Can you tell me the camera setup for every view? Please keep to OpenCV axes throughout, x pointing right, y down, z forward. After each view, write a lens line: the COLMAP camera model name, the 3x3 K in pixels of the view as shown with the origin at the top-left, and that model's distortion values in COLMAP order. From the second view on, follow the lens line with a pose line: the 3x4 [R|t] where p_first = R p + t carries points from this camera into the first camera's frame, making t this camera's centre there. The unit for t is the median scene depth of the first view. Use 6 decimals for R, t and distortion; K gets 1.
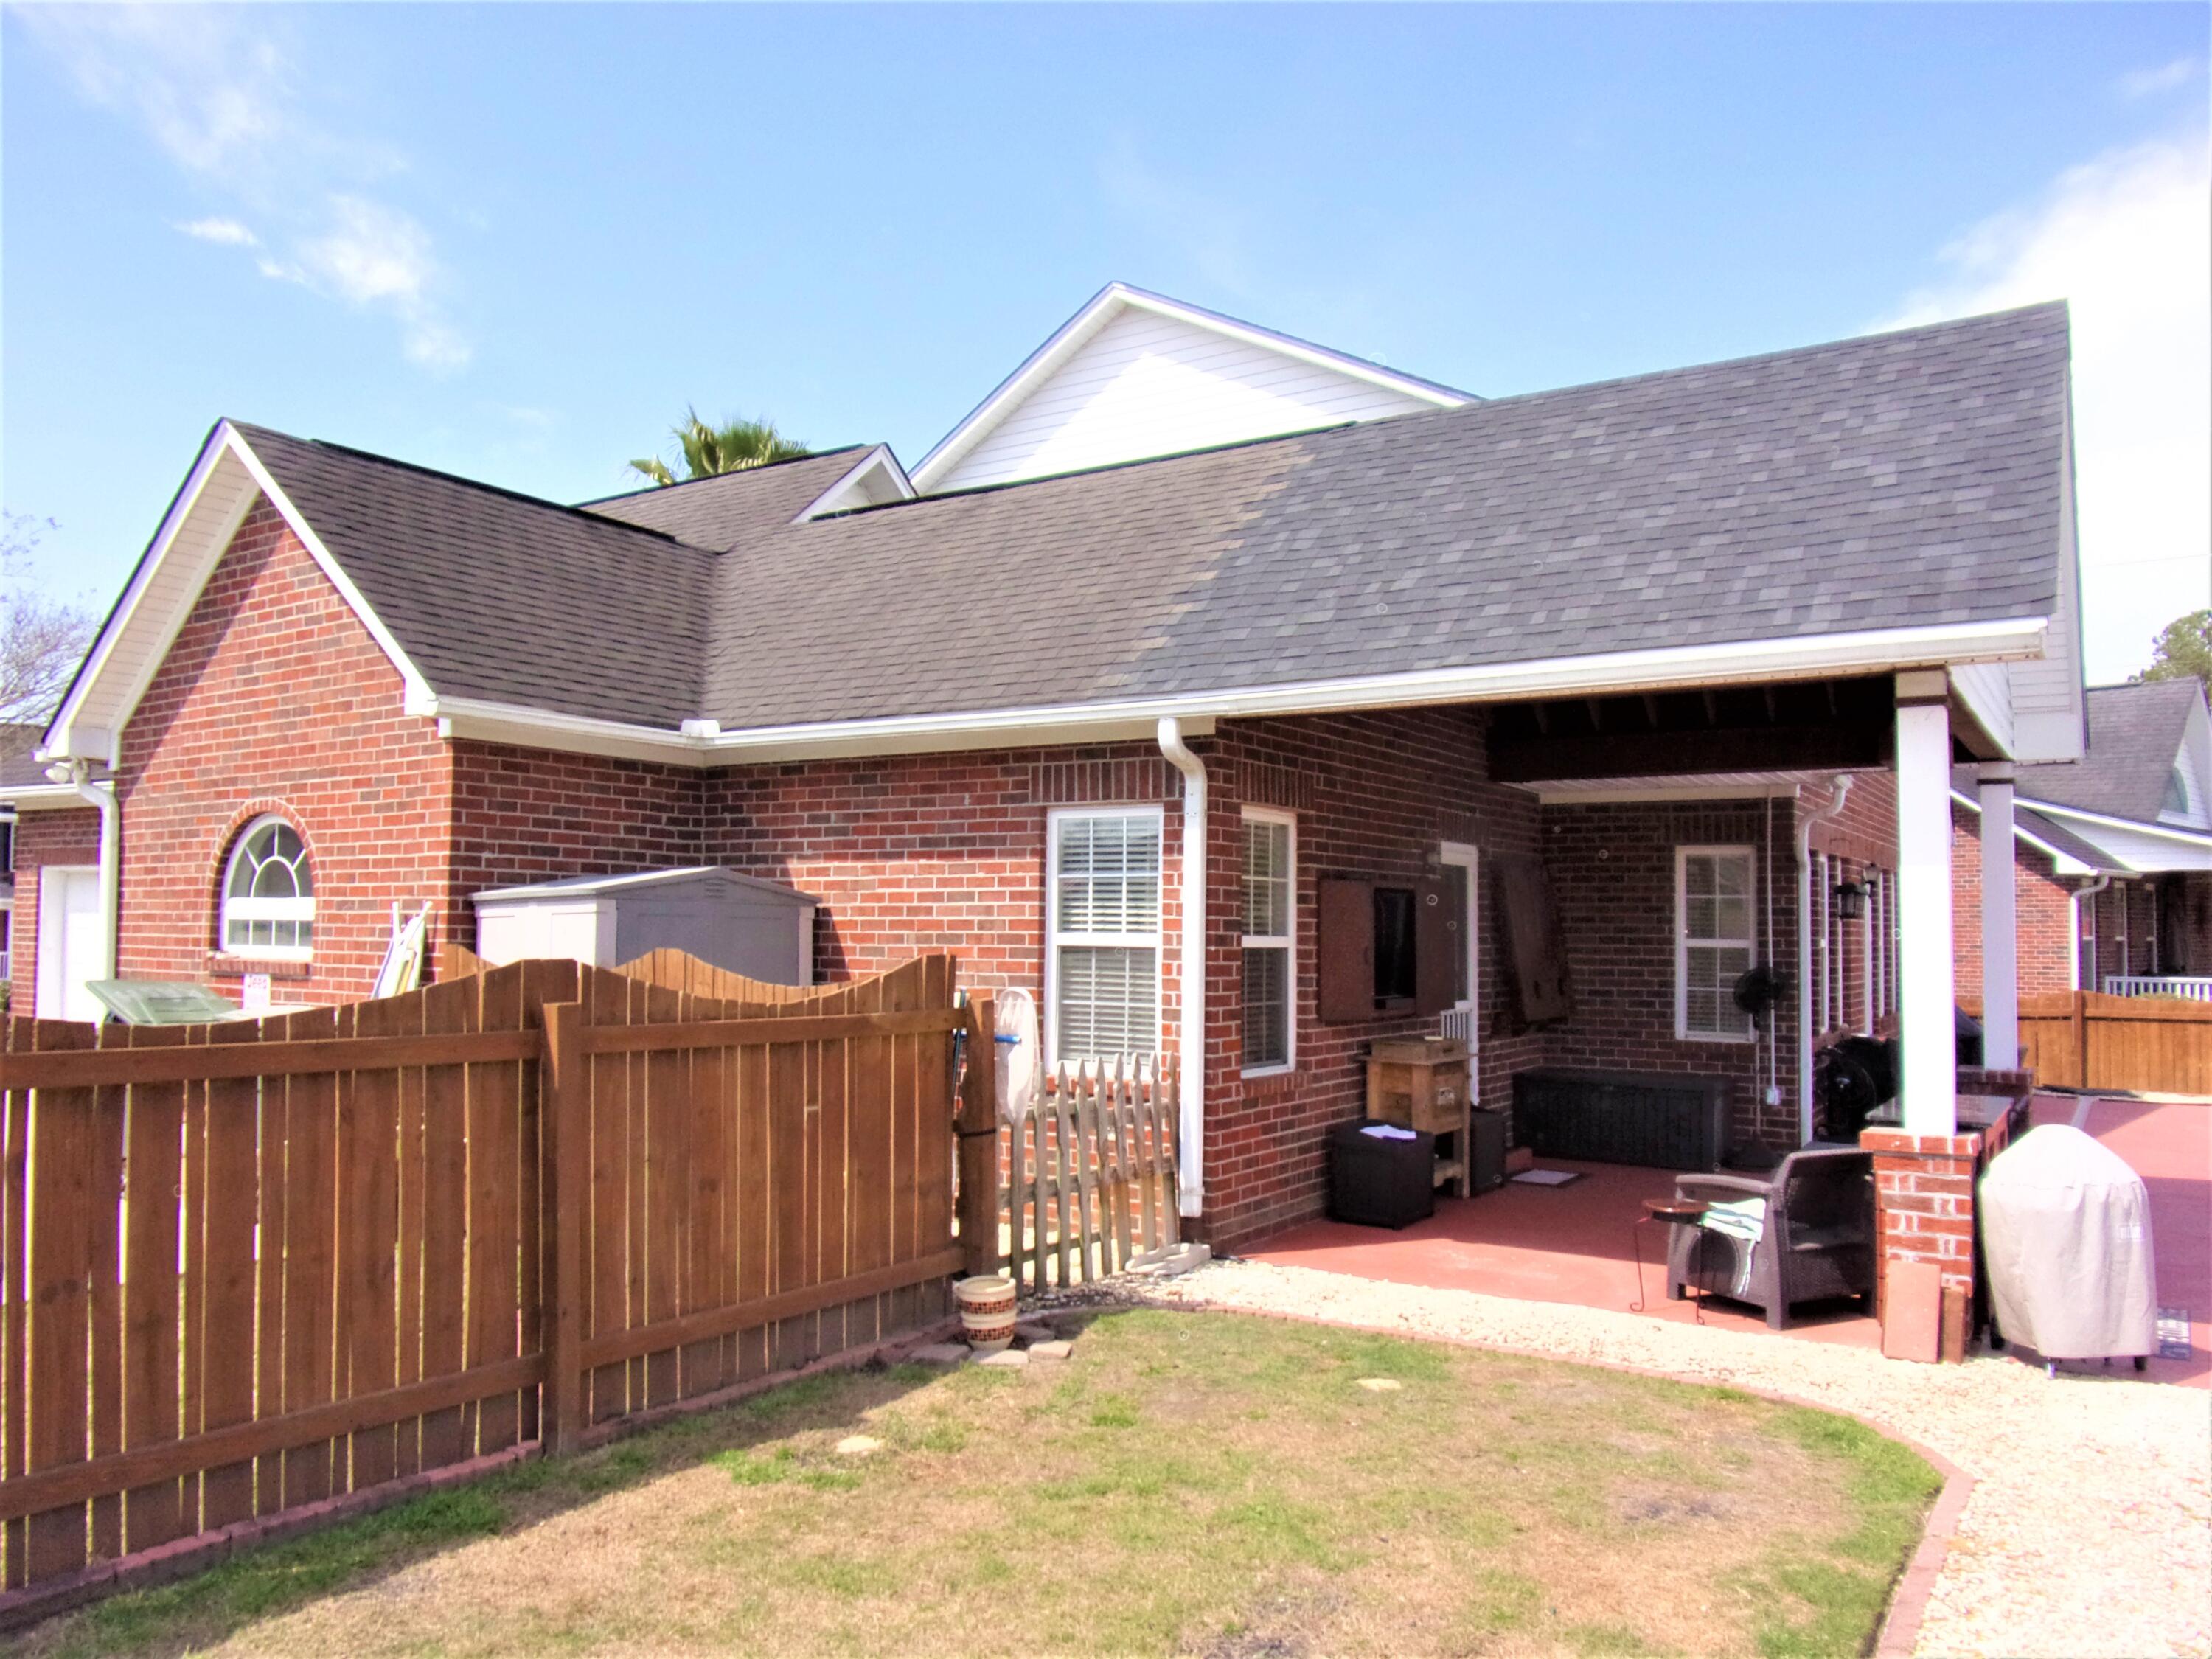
lens RADIAL K [[1605.8, 0, 1101.4], [0, 1605.8, 847.9], [0, 0, 1]] dist [-0.051122, 0.031155]
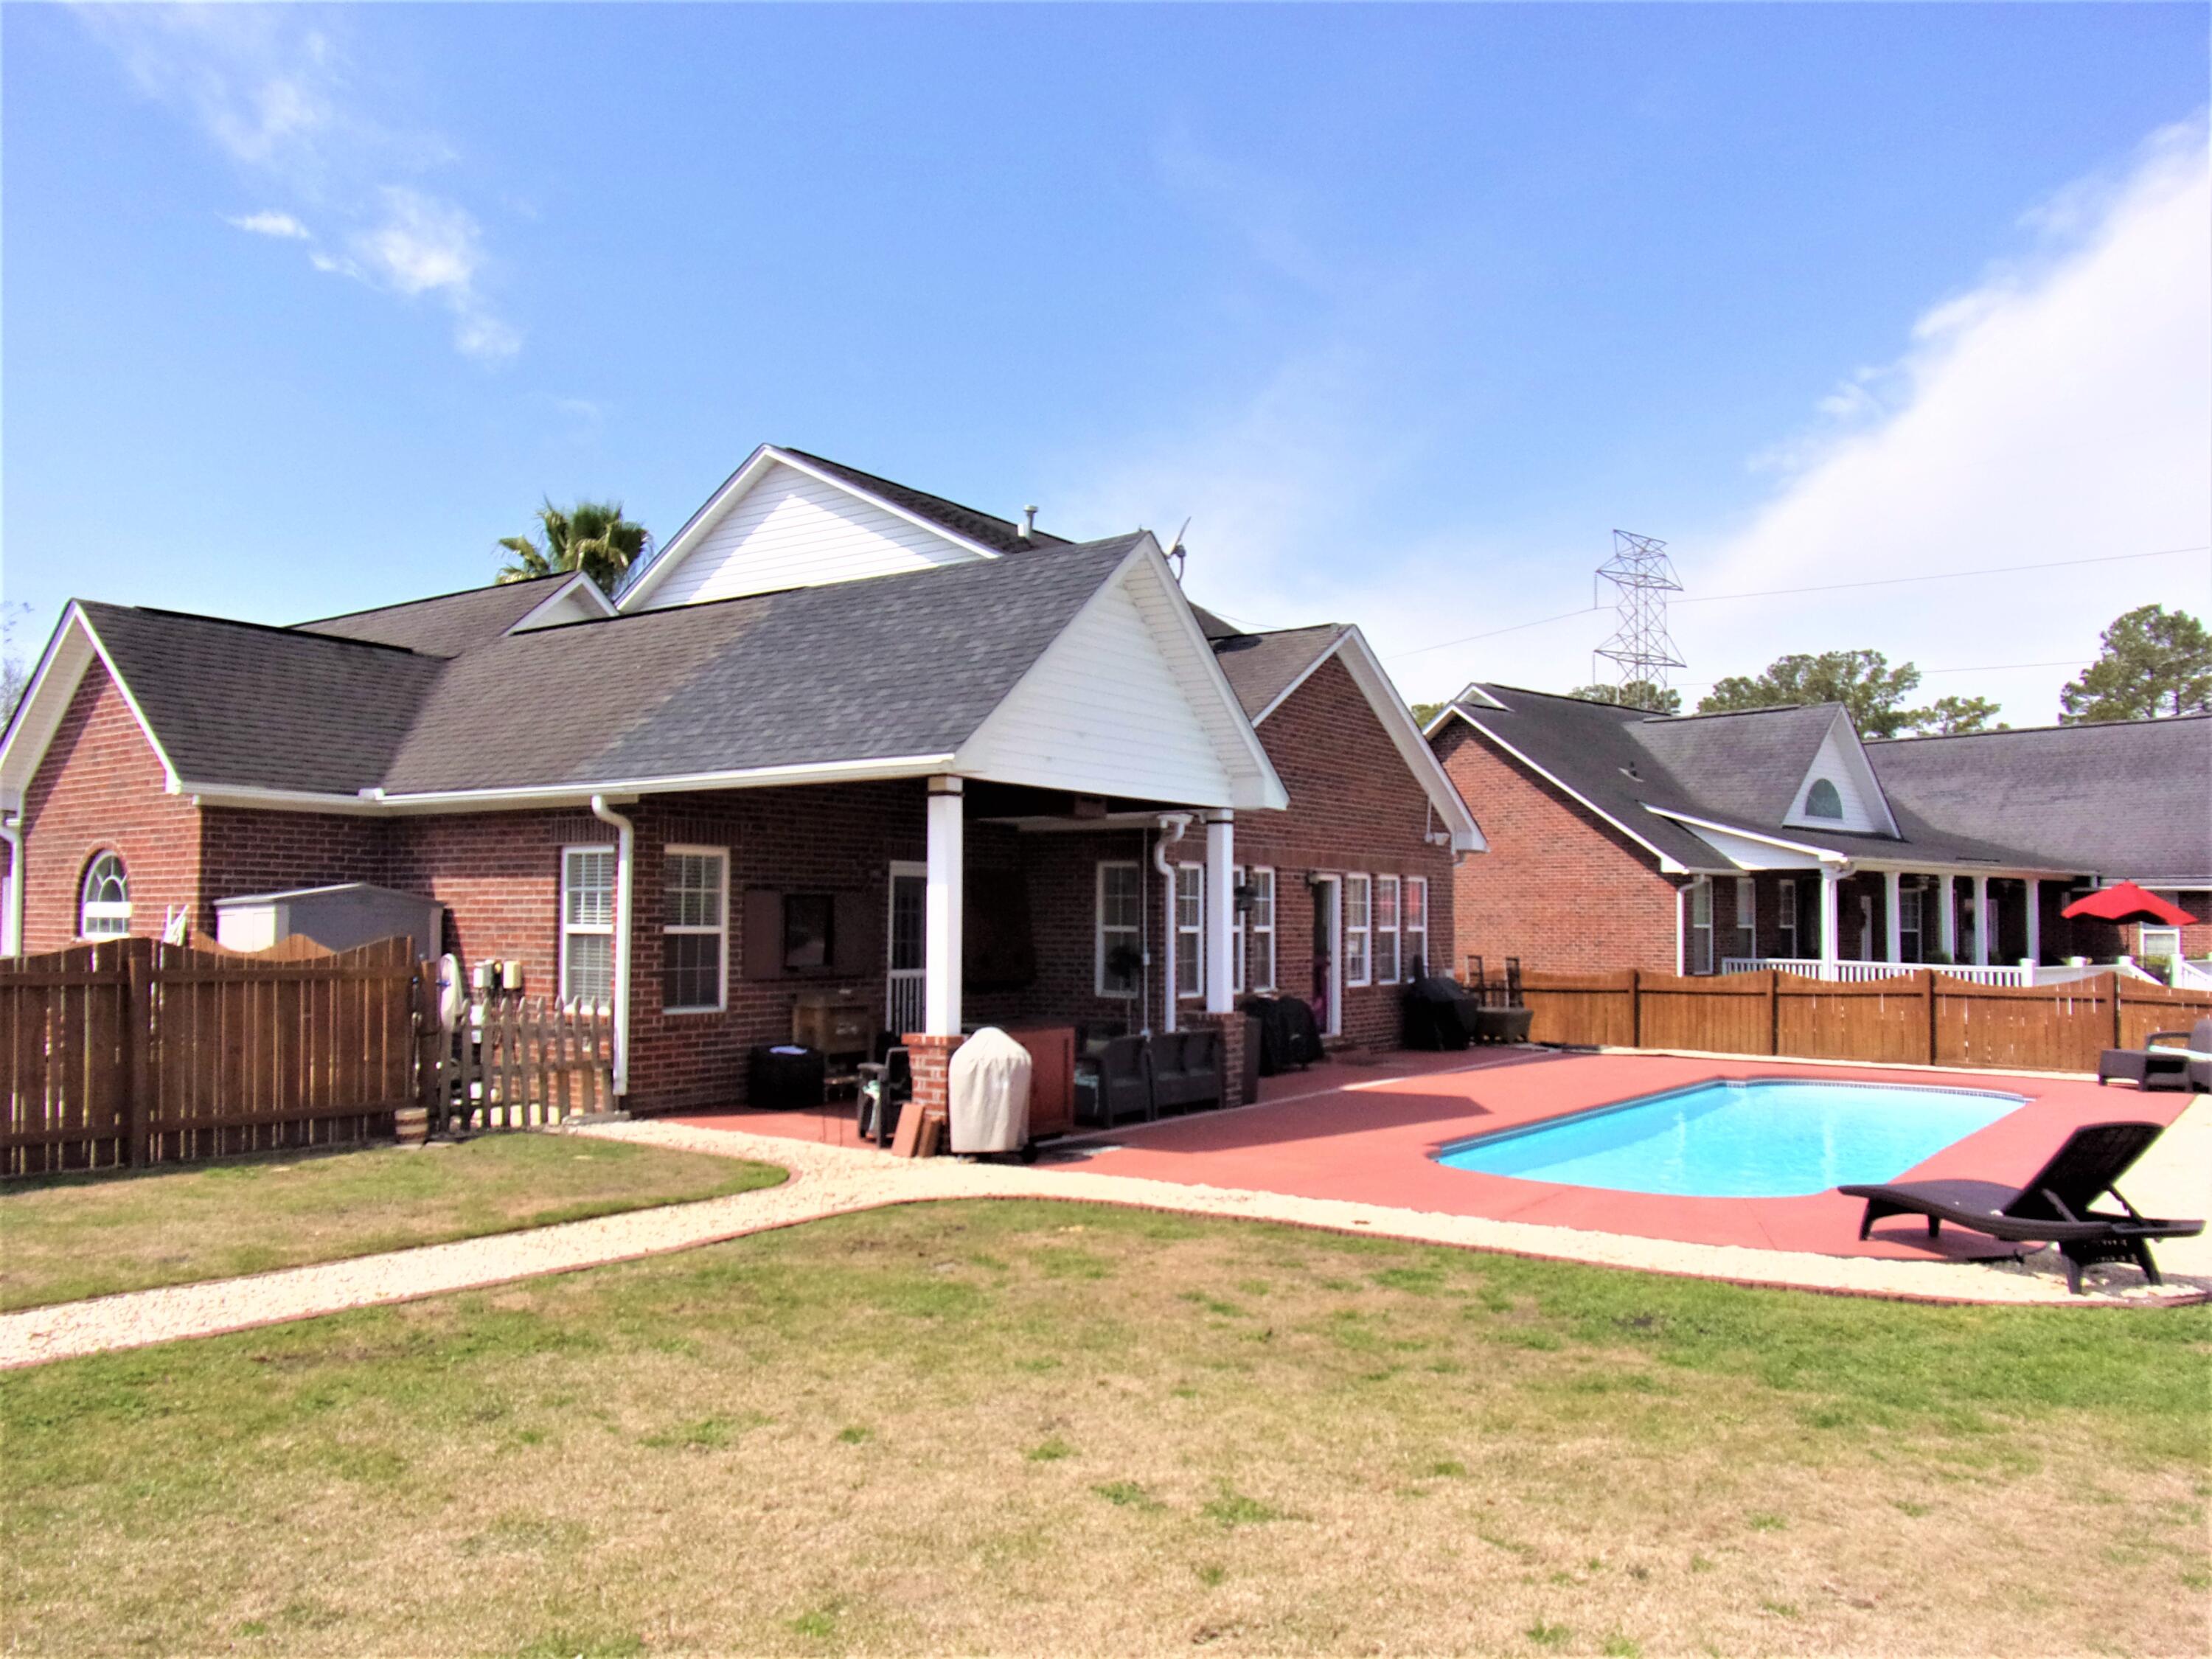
lens RADIAL K [[1616.3, 0, 1102.8], [0, 1616.3, 849.6], [0, 0, 1]] dist [-0.063158, 0.052398]
pose [[0.999504, -0.004191, -0.031203, 0.535490], [0.004427, 0.999962, 0.007492, -0.030067], [0.031171, -0.007627, 0.999485, -0.567323]]
